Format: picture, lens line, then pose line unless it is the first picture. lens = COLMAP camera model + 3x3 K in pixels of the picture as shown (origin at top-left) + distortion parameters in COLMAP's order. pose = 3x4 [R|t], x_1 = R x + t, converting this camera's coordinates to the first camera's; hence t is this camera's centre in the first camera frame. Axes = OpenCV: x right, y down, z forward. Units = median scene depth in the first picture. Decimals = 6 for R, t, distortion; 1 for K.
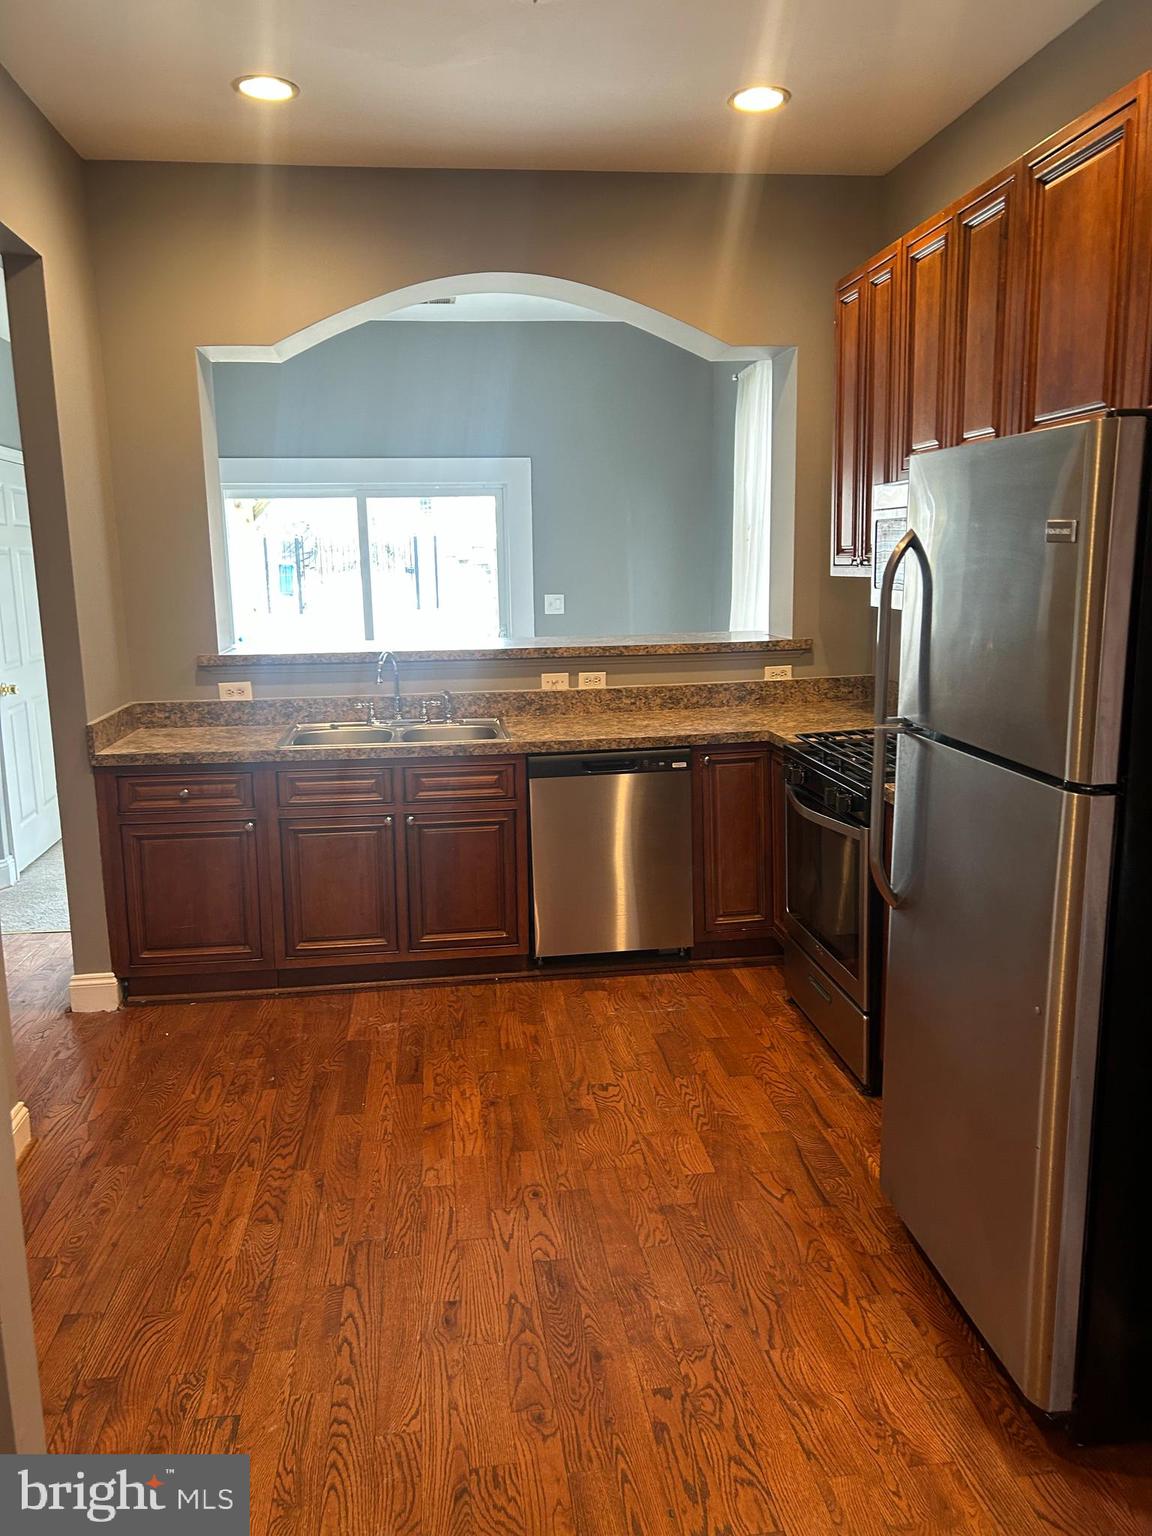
lens RADIAL K [[1174.3, 0, 578.0], [0, 1174.3, 764.4], [0, 0, 1]] dist [-0.002889, -0.007375]
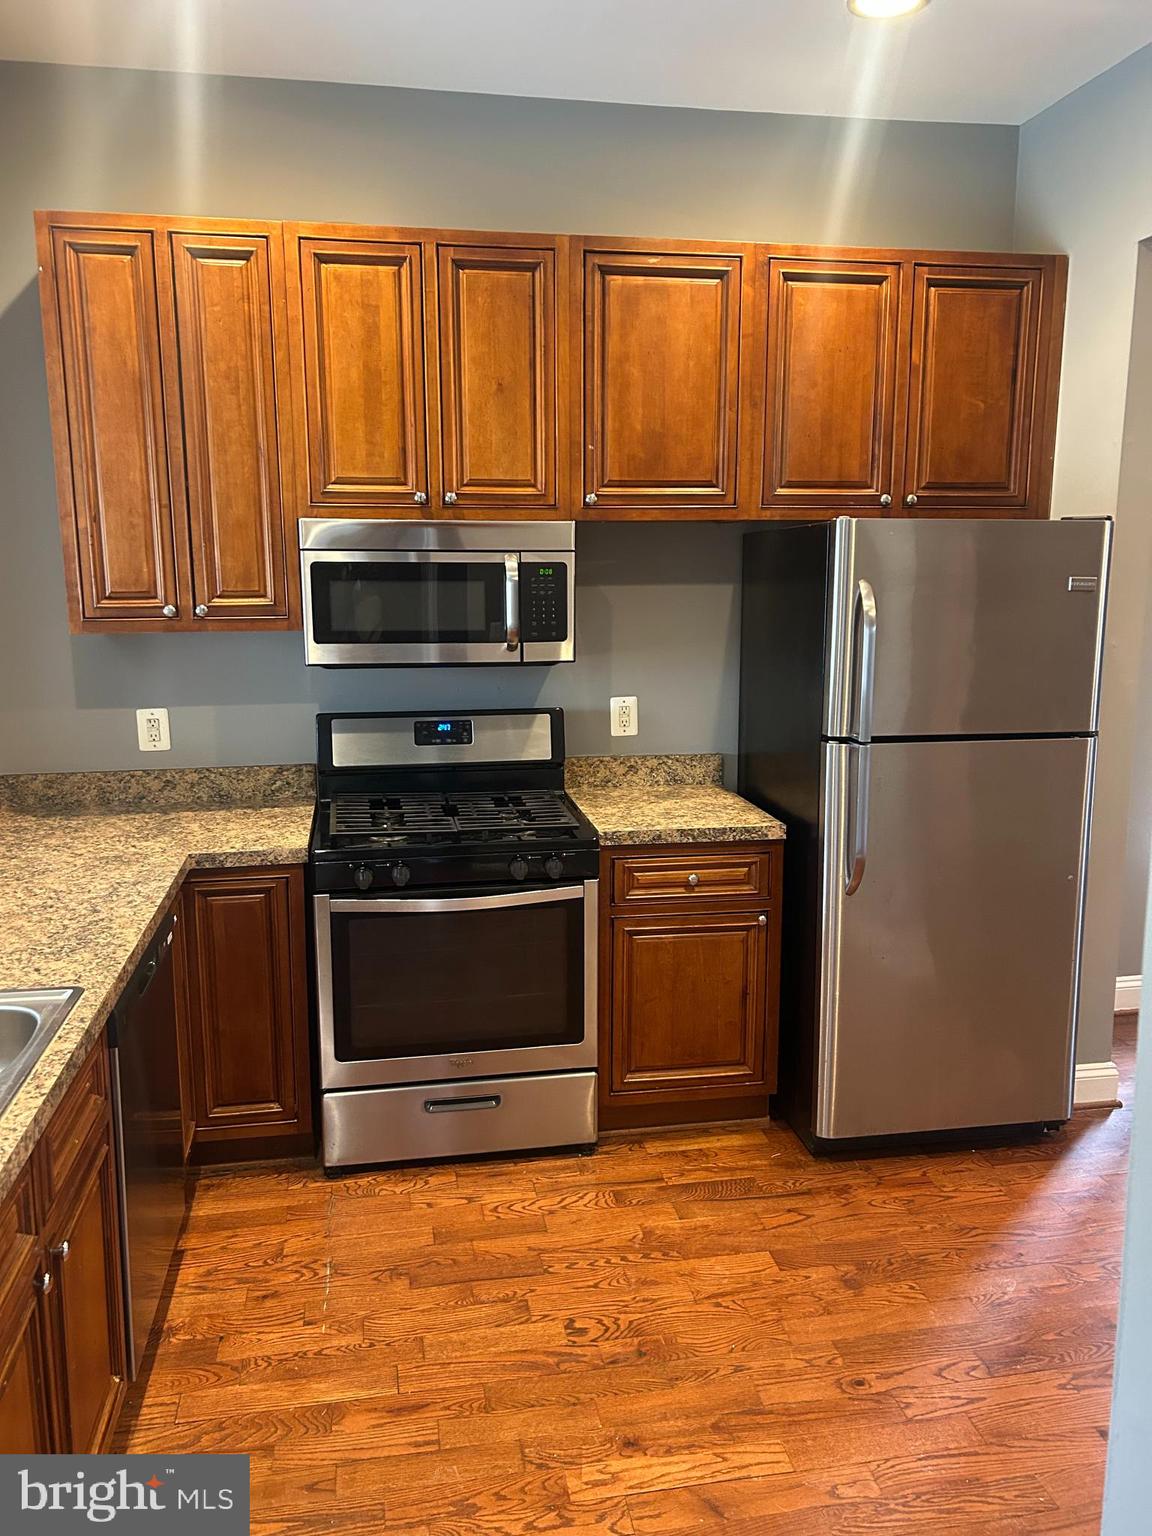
lens RADIAL K [[1174.3, 0, 576.9], [0, 1174.3, 766.4], [0, 0, 1]] dist [-0.002889, -0.007375]
pose [[-0.055996, -0.162109, 0.985183, -0.627255], [0.188778, 0.967214, 0.169883, -0.184037], [-0.980422, 0.195494, -0.023558, 0.935614]]
